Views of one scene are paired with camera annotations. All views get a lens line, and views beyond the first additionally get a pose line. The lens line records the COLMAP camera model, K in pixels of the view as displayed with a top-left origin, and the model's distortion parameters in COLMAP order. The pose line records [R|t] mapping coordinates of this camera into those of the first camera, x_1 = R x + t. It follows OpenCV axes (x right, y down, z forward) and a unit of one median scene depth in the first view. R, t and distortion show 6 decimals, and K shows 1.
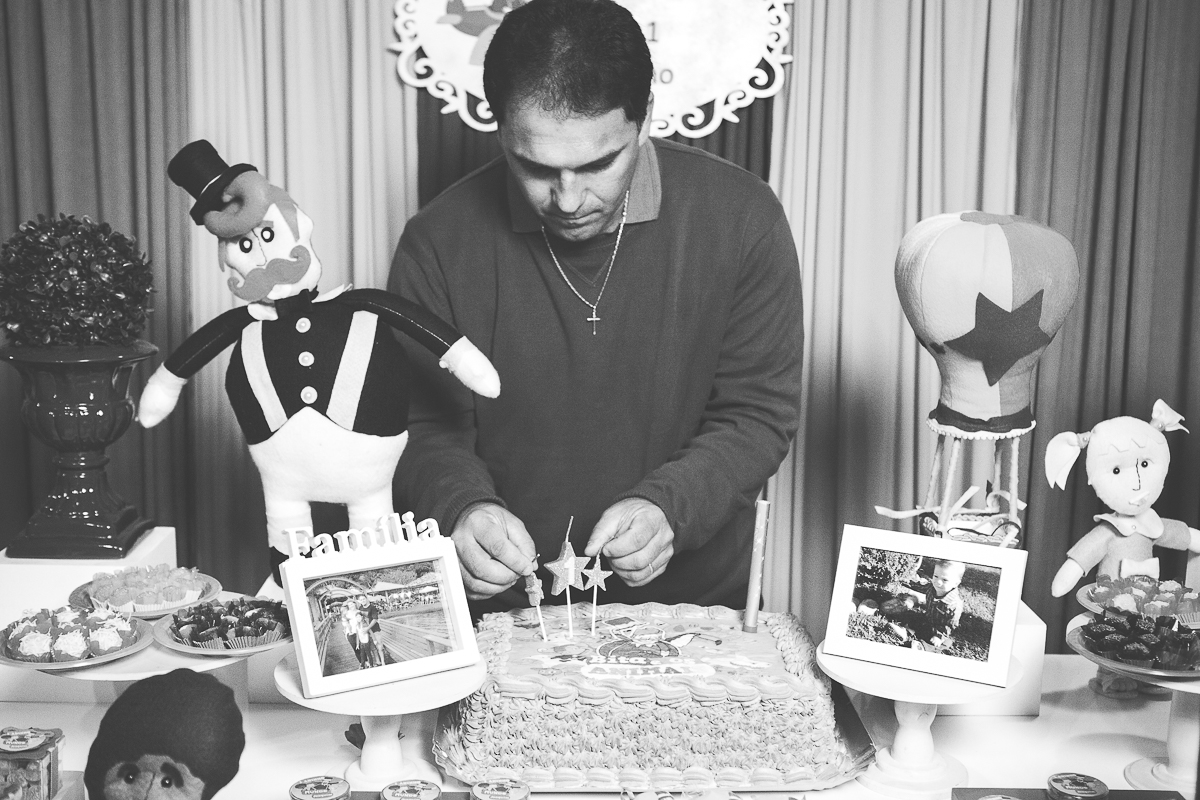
lens RADIAL K [[1466.2, 0, 600.0], [0, 1466.2, 400.0], [0, 0, 1]] dist [-0.011745, -0.003087]
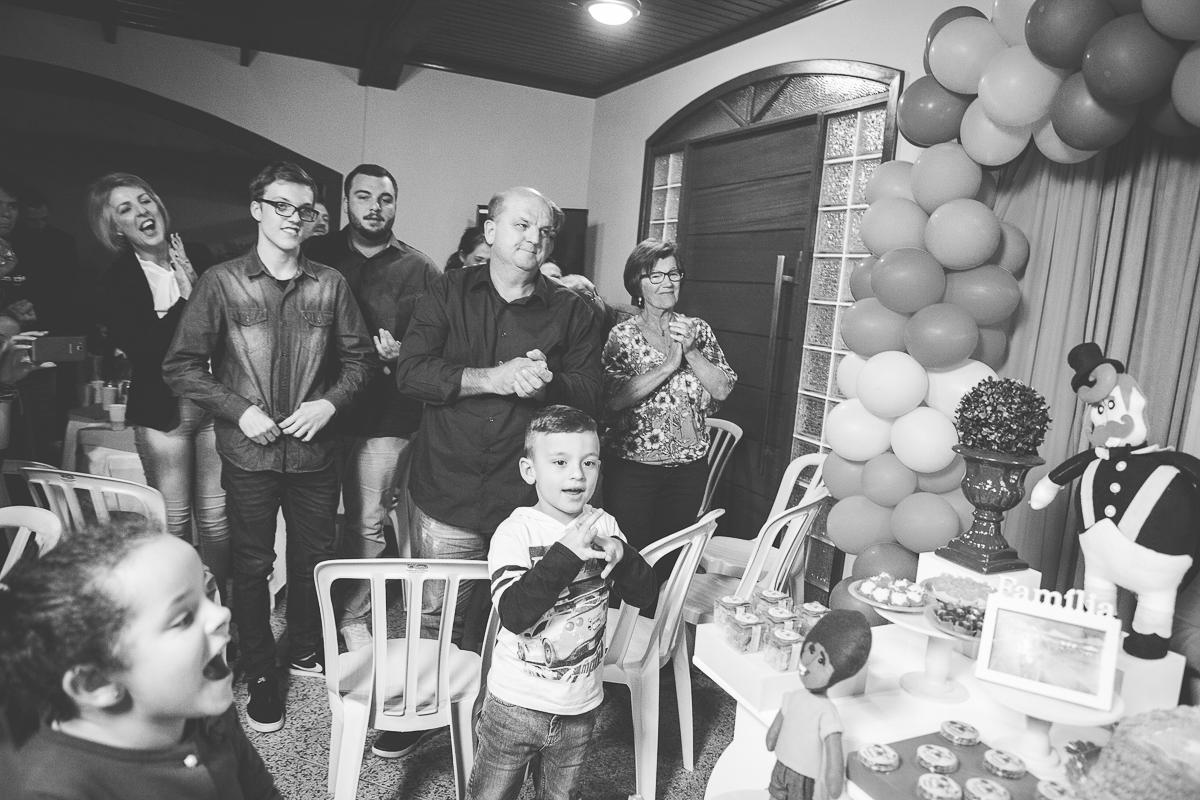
lens RADIAL K [[824.0, 0, 600.0], [0, 824.0, 400.0], [0, 0, 1]] dist [-0.093900, 0.059690]
pose [[0.389528, 0.132038, -0.911501, 0.351725], [-0.222458, 0.973856, 0.046003, -0.037510], [0.893745, 0.184851, 0.408717, 0.170964]]
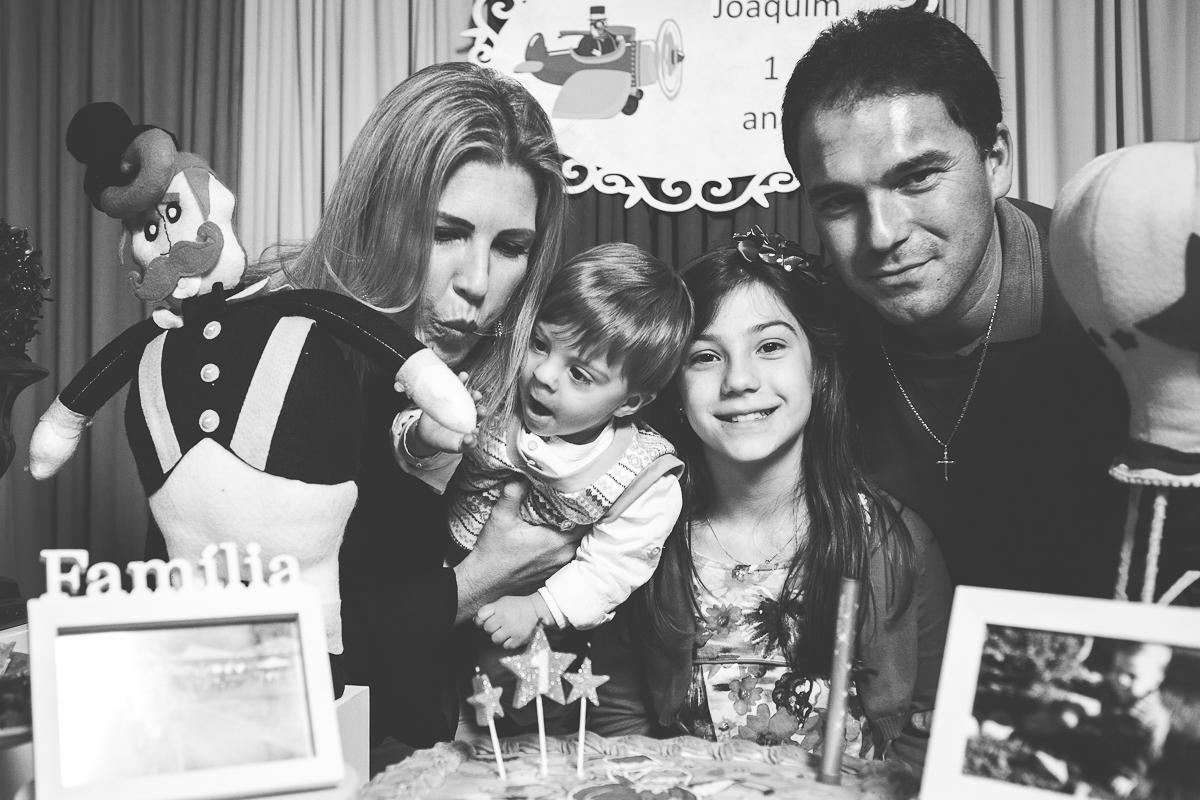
lens RADIAL K [[1398.7, 0, 538.5], [0, 1398.7, 418.9], [0, 0, 1]] dist [-0.016520, -0.010383]
pose [[0.975210, -0.009999, -0.221057, 0.120201], [-0.026561, 0.986466, -0.161798, 0.108341], [0.219683, 0.163659, 0.961746, 0.380896]]
